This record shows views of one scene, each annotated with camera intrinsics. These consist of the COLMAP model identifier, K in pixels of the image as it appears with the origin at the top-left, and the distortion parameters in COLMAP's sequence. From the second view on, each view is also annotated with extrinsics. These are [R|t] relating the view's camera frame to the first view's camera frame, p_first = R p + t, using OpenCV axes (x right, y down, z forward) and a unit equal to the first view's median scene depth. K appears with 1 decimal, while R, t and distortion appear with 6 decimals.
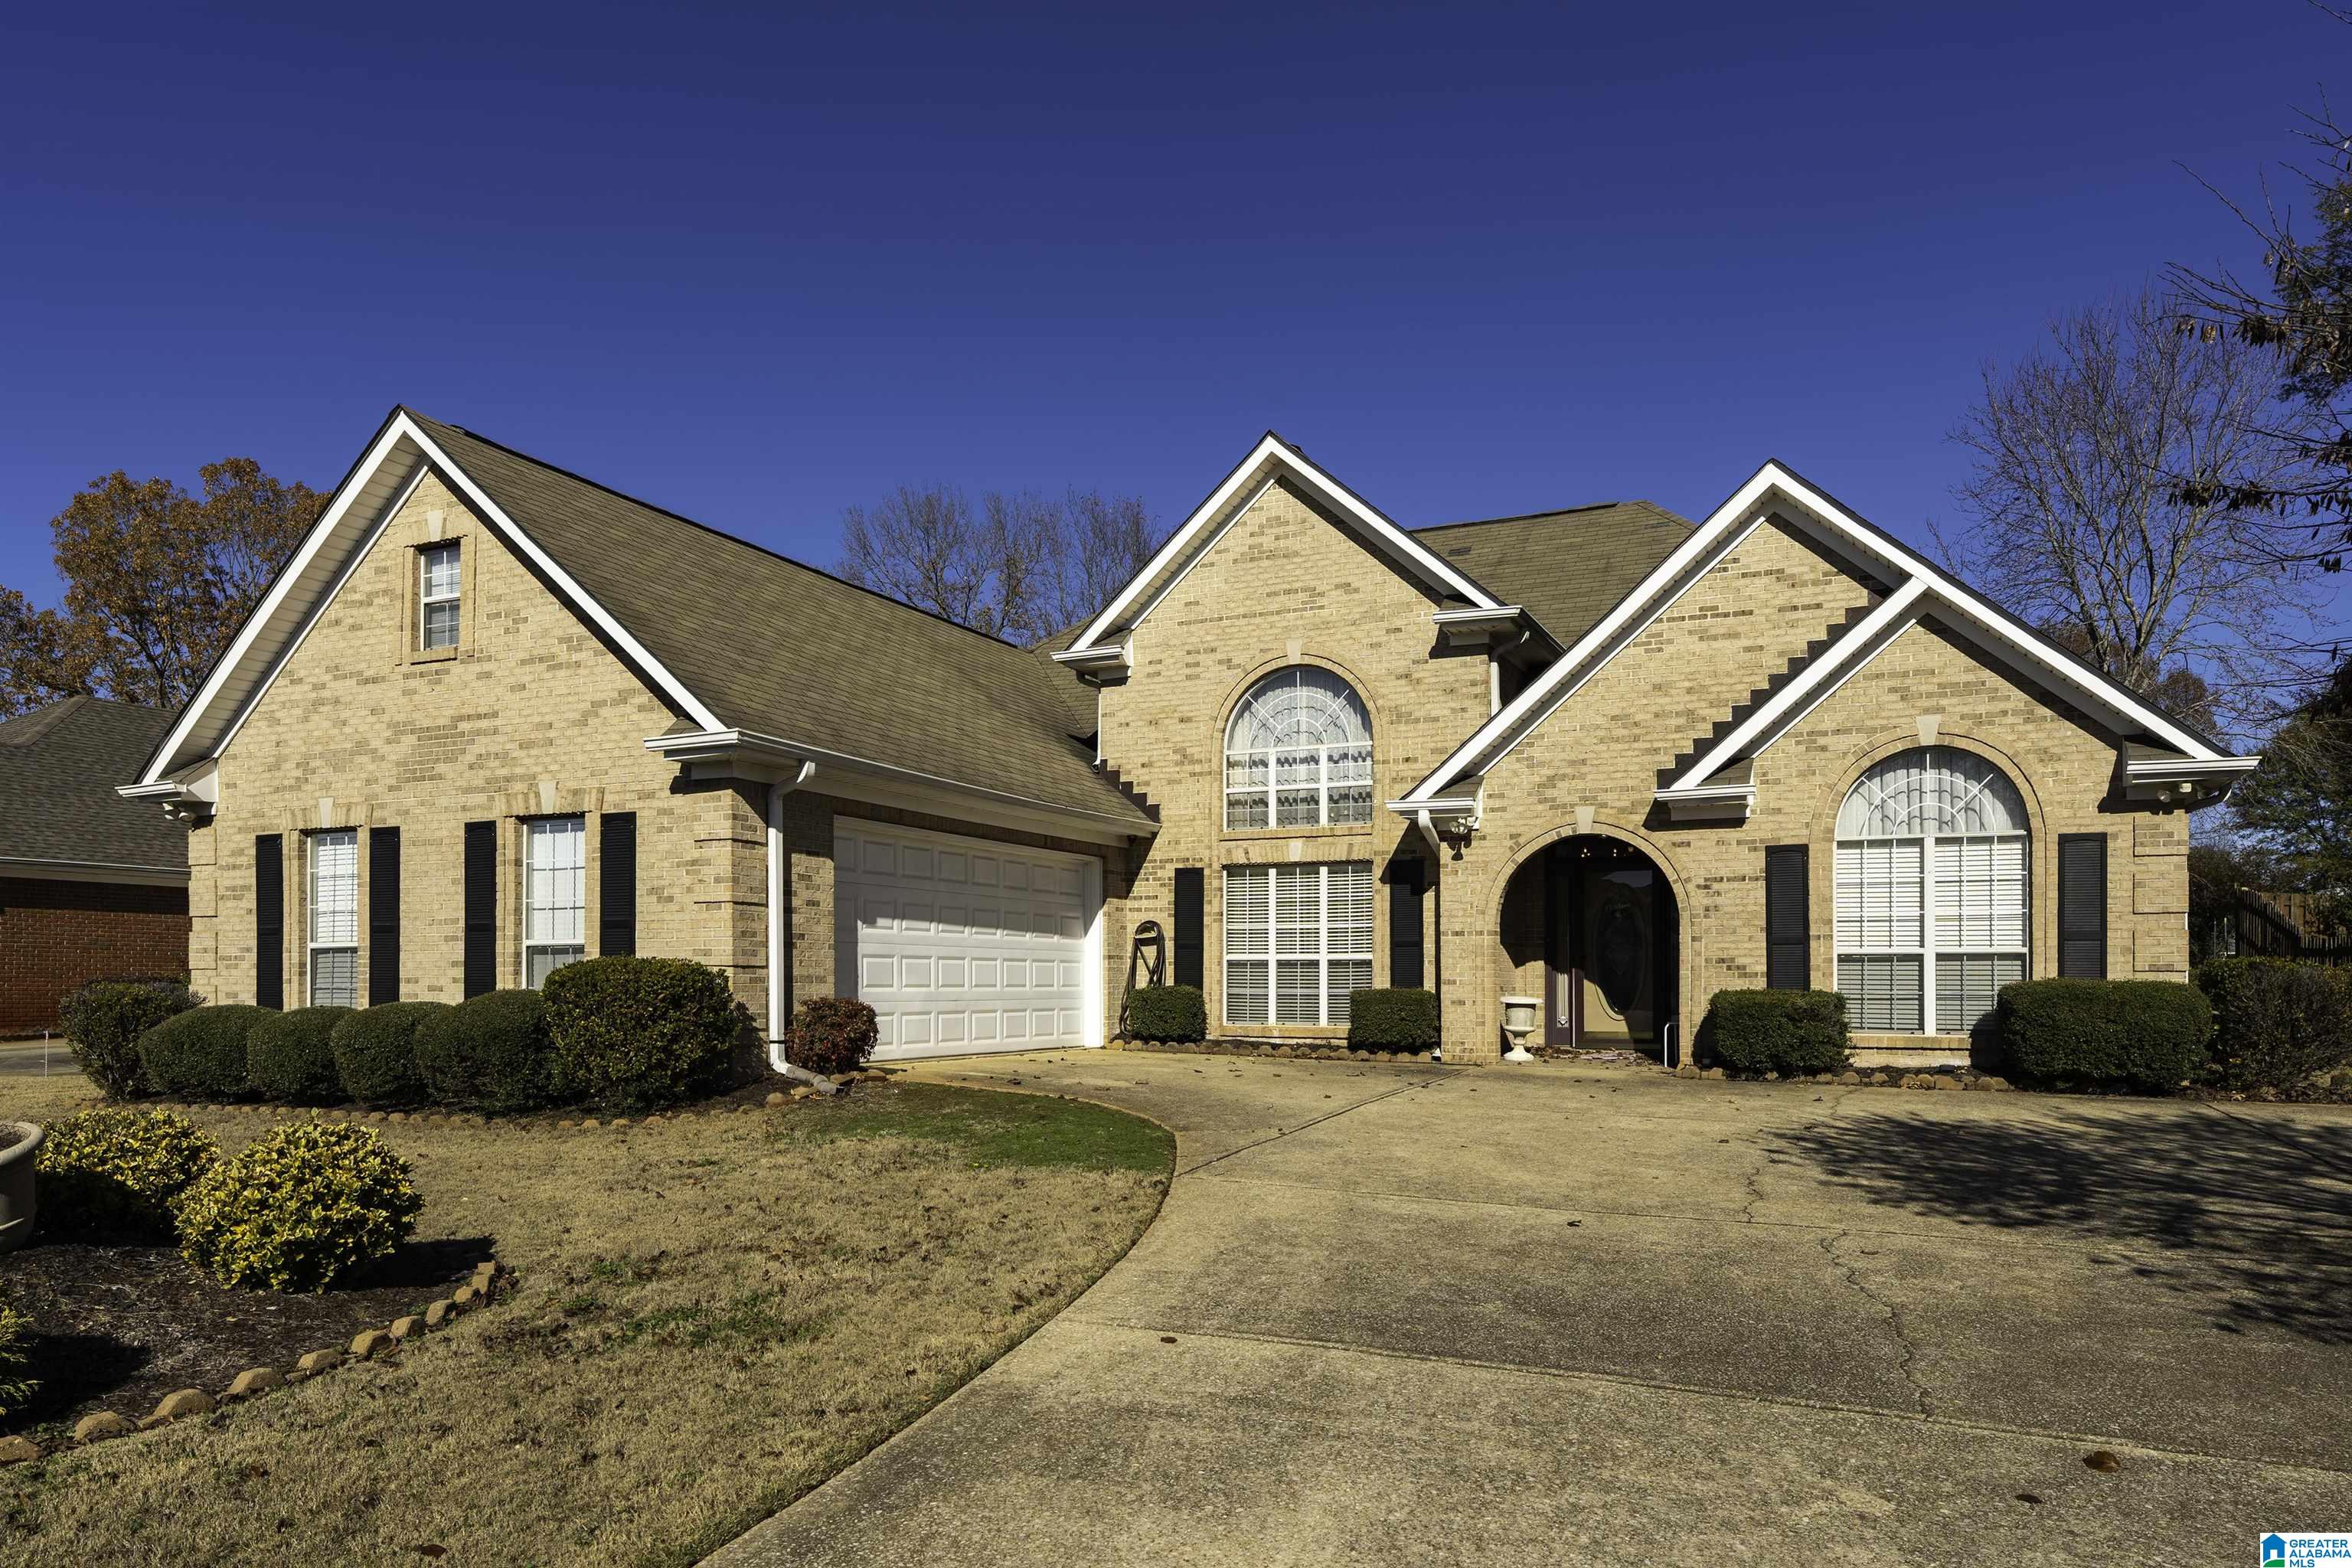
lens RADIAL K [[1496.4, 0, 1238.9], [0, 1496.4, 900.2], [0, 0, 1]] dist [0.000913, -0.000613]
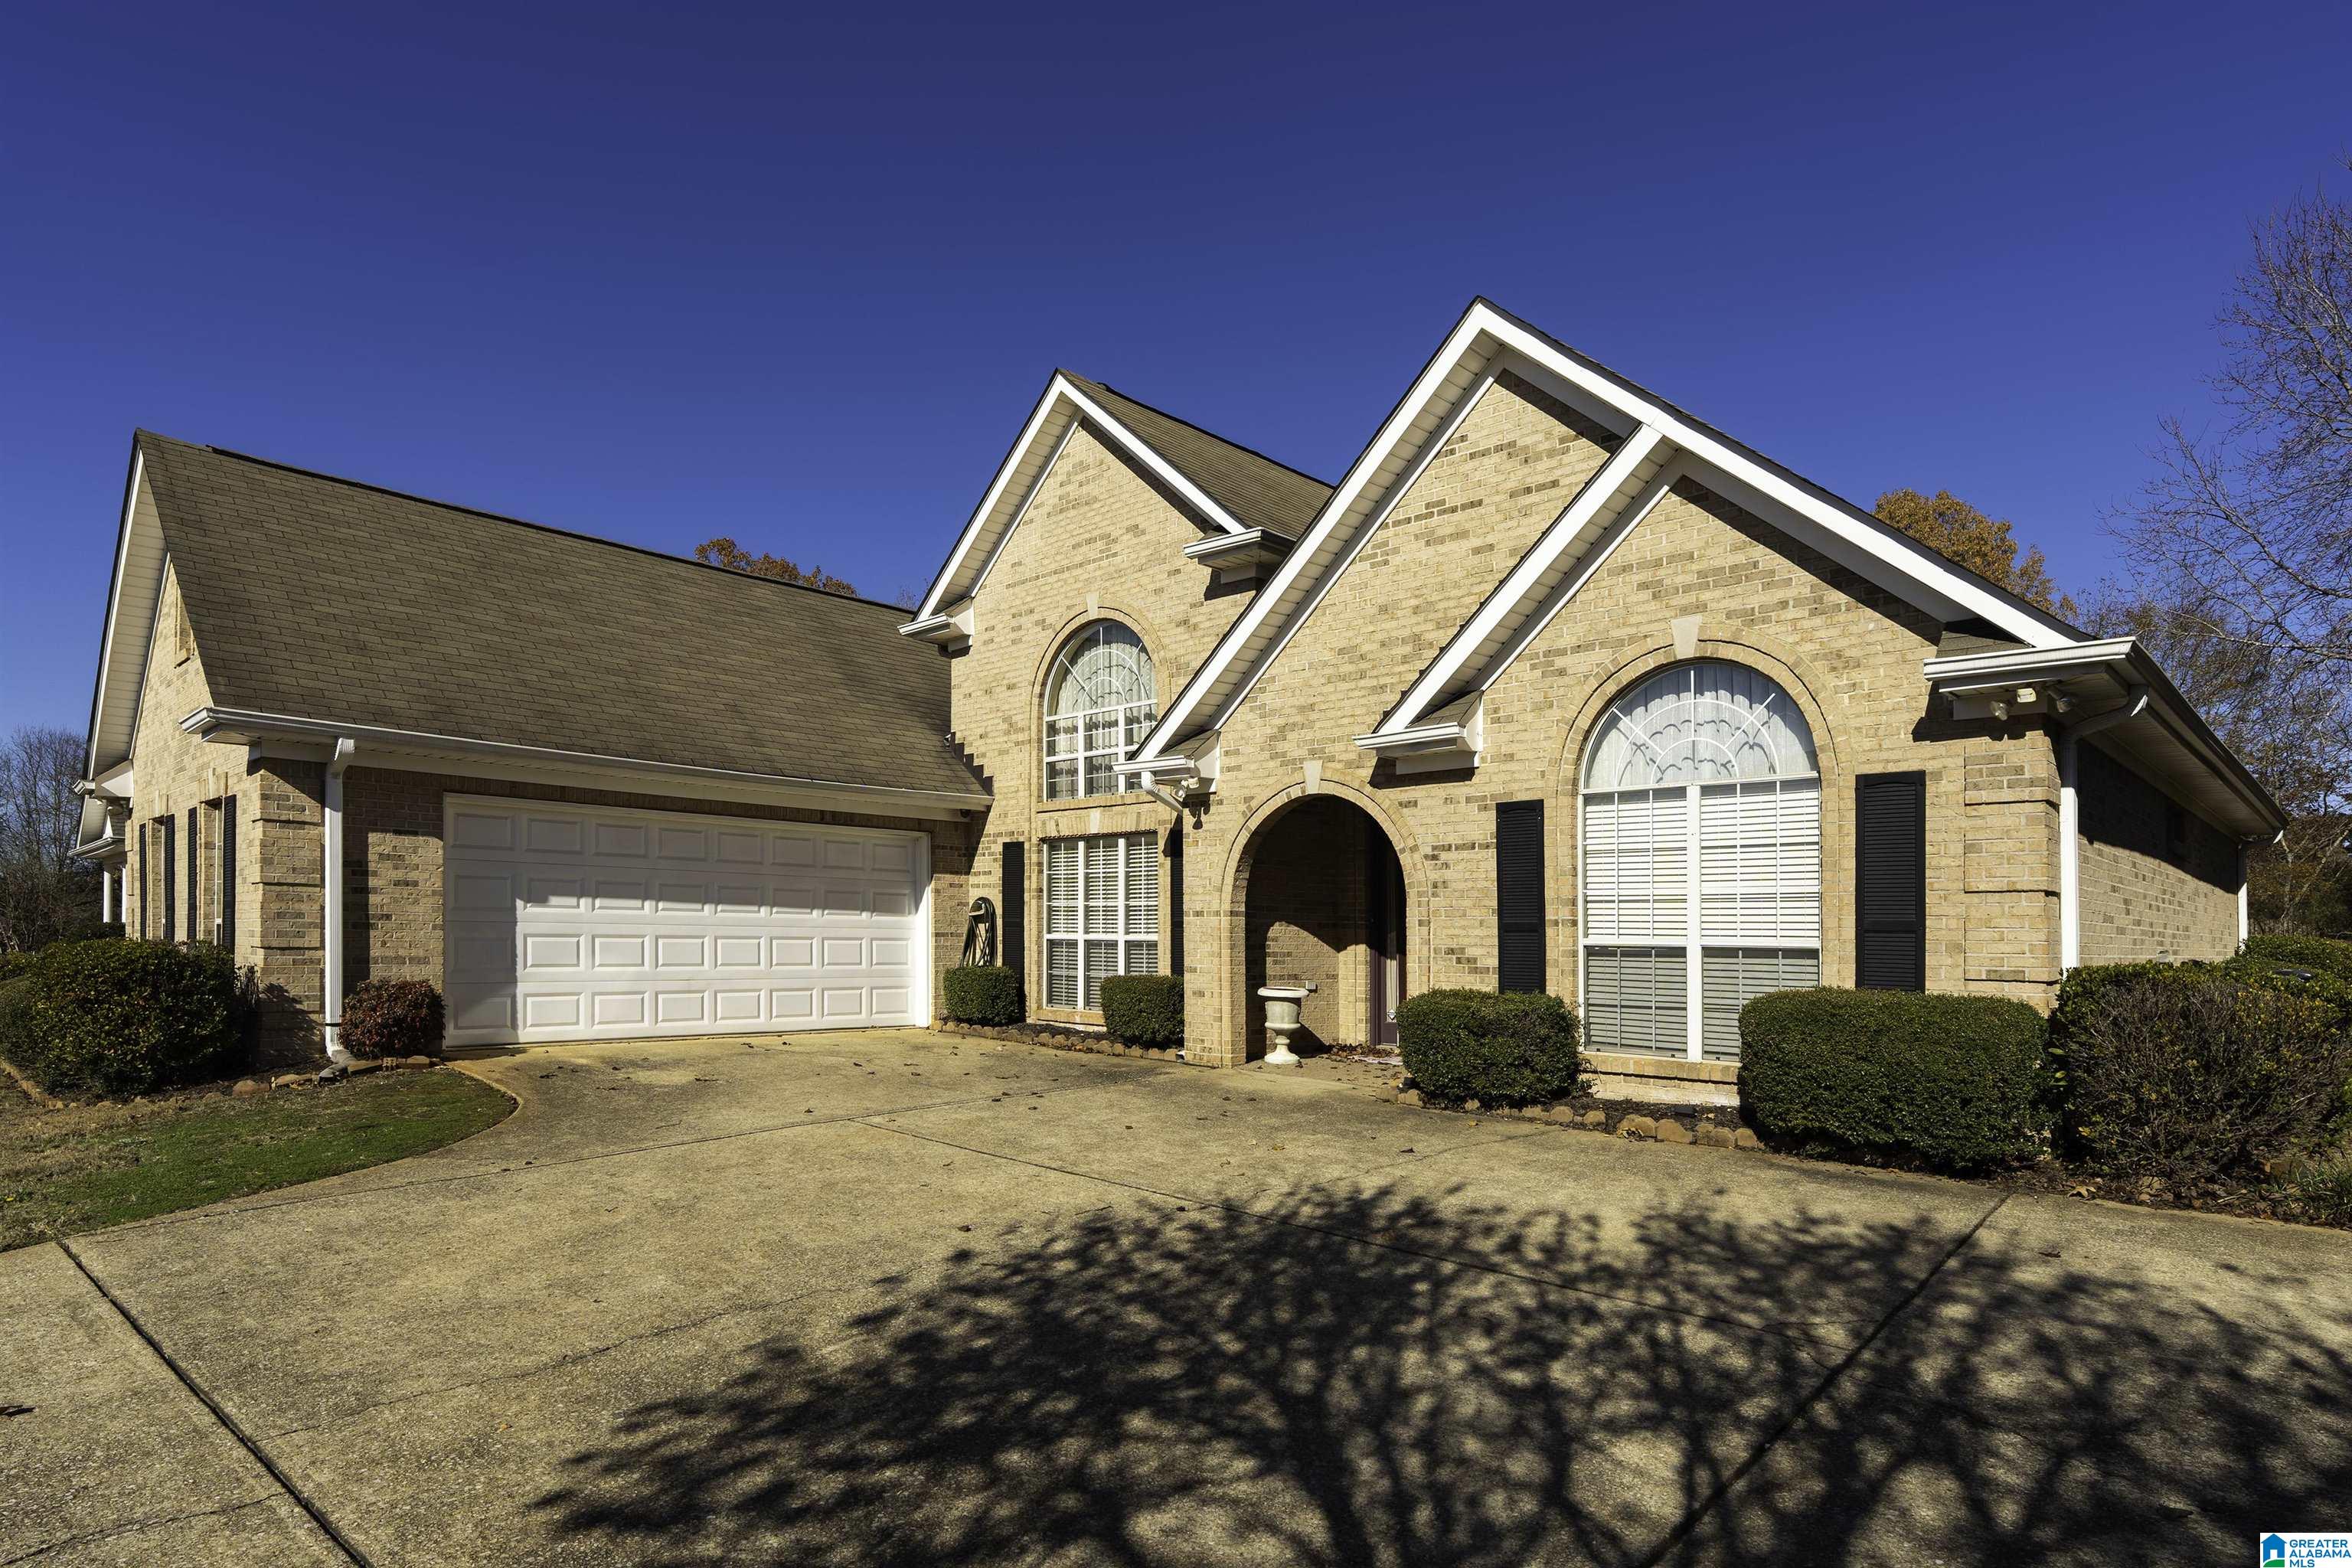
lens RADIAL K [[1306.9, 0, 1139.7], [0, 1306.9, 869.1], [0, 0, 1]] dist [-0.001678, -0.000427]
pose [[0.944837, -0.006822, -0.327469, 0.402785], [0.006079, 0.999976, -0.003291, -0.001311], [0.327484, 0.001118, 0.944856, 0.307945]]
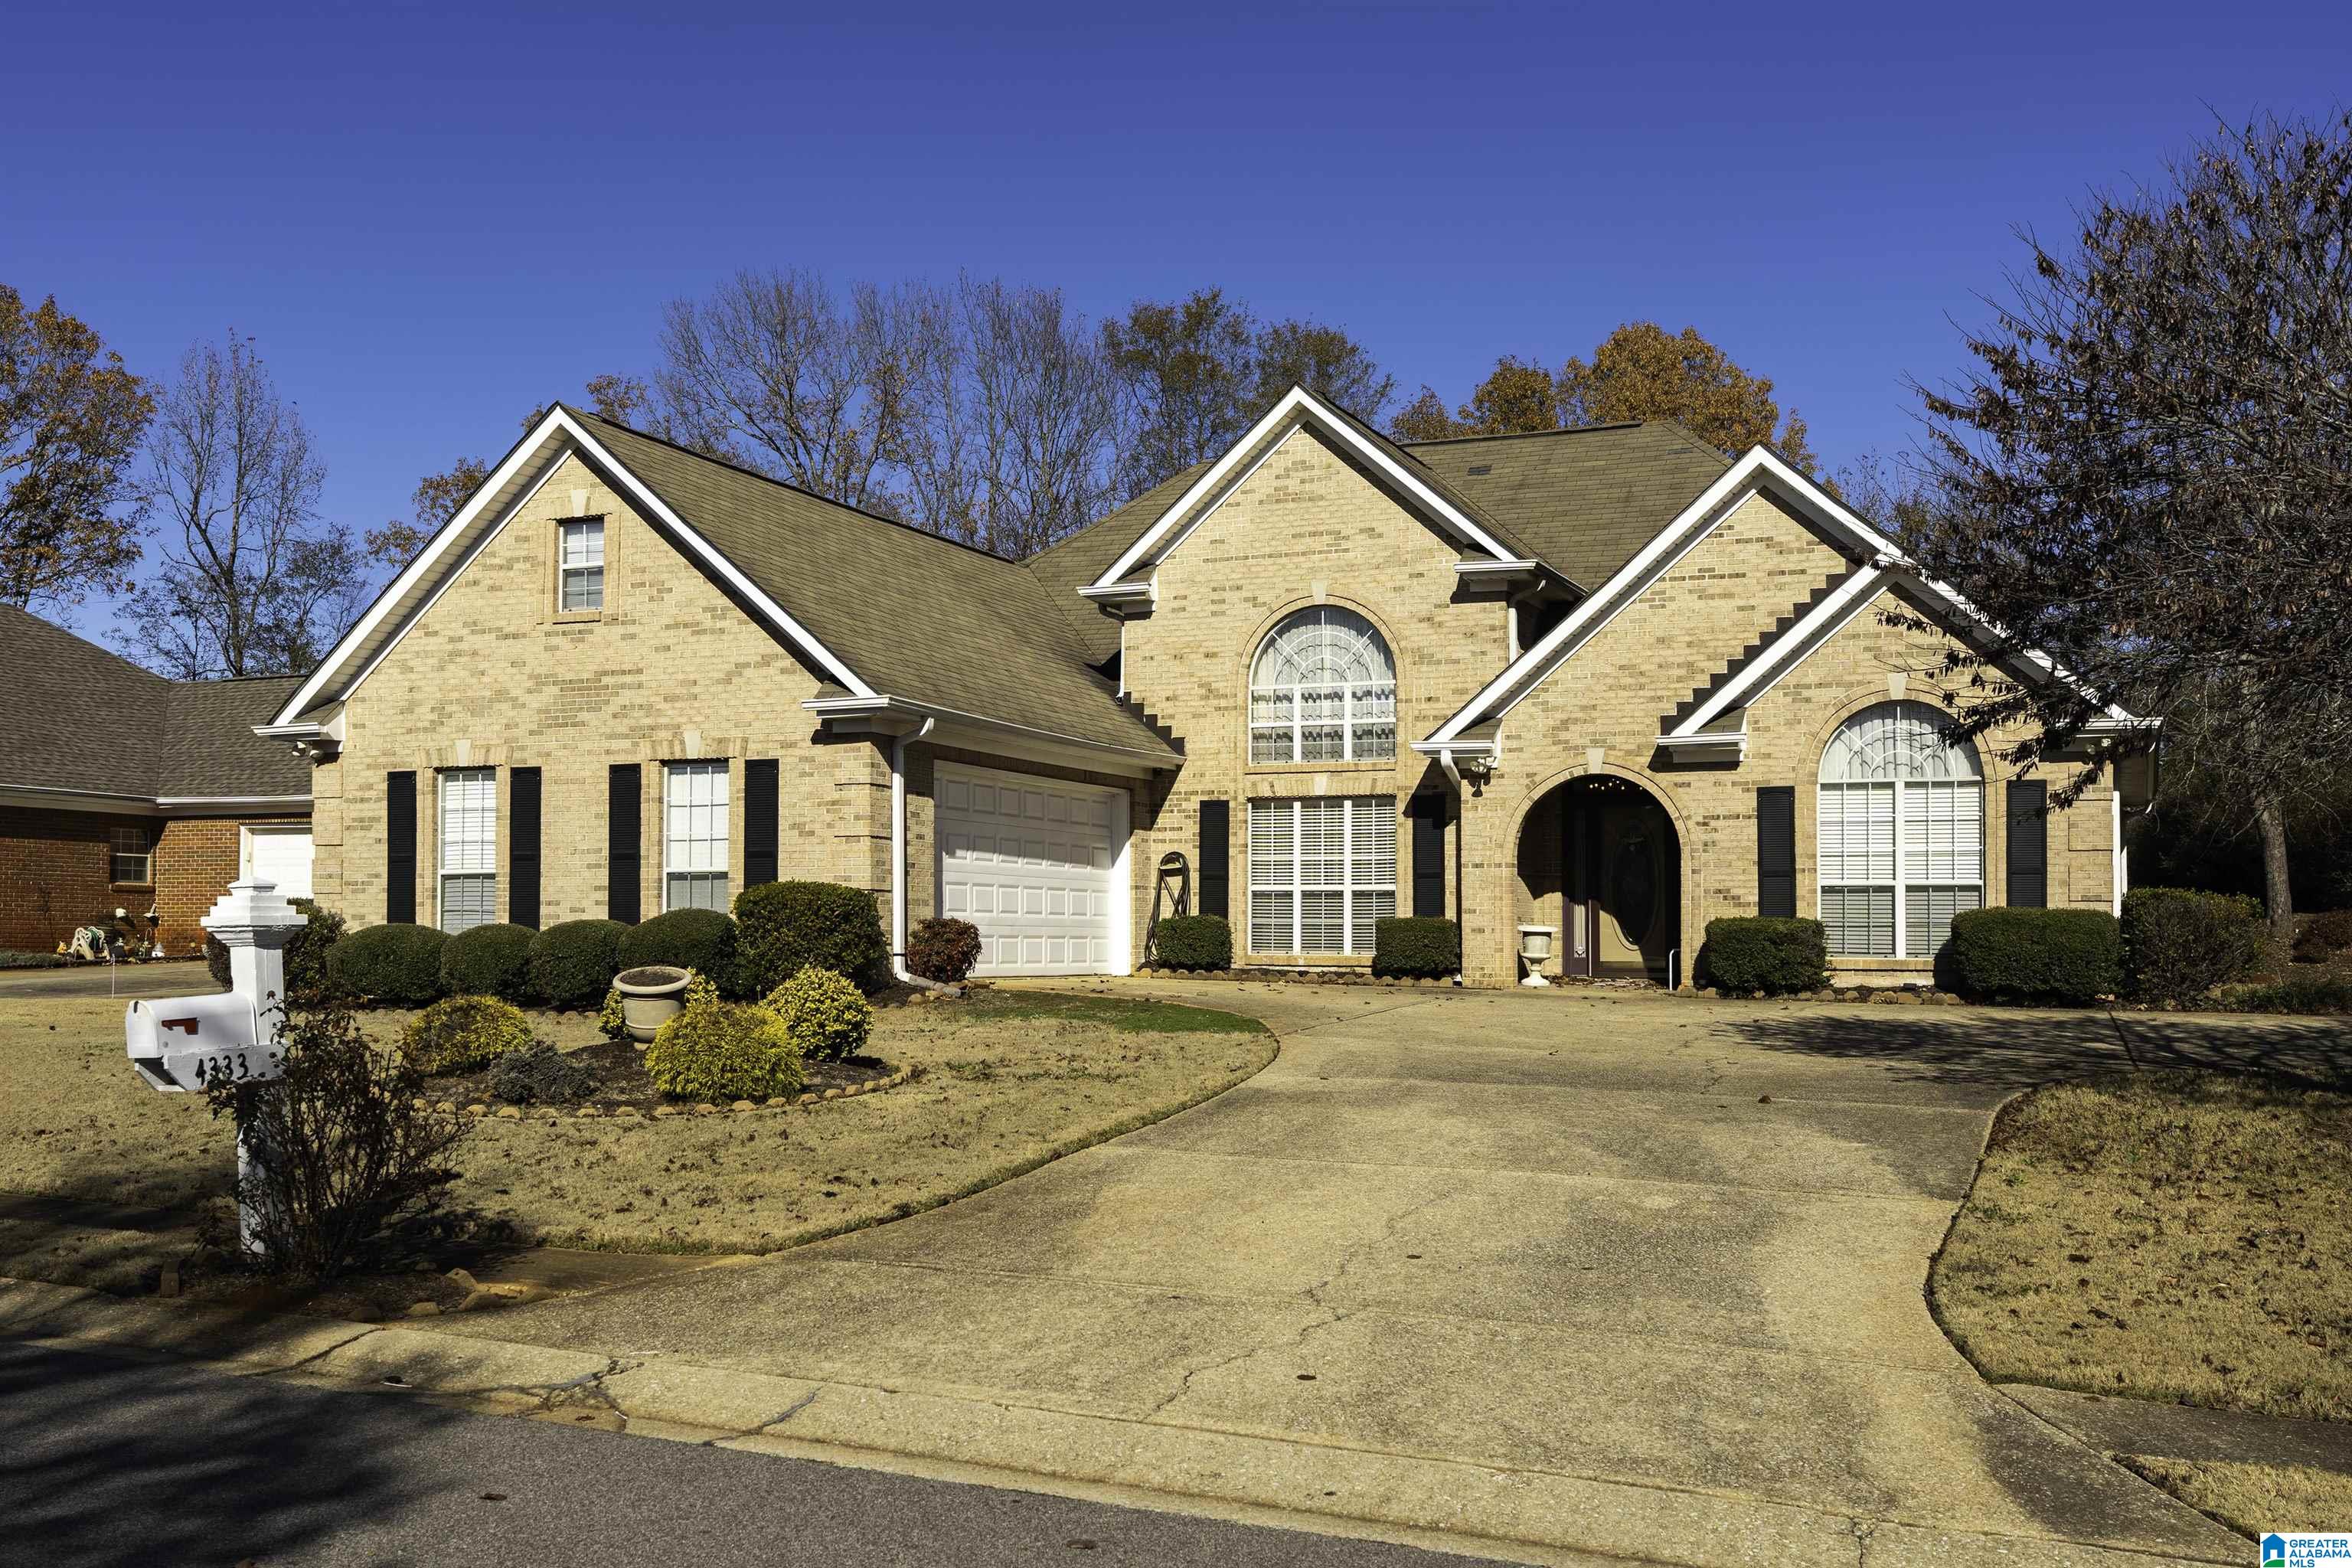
lens RADIAL K [[2117.0, 0, 1160.5], [0, 2117.0, 767.3], [0, 0, 1]] dist [0.007478, -0.000848]
pose [[0.999985, 0.004098, -0.003752, -0.082623], [-0.004189, 0.999694, -0.024365, -0.011225], [0.003651, 0.024381, 0.999696, -0.567693]]
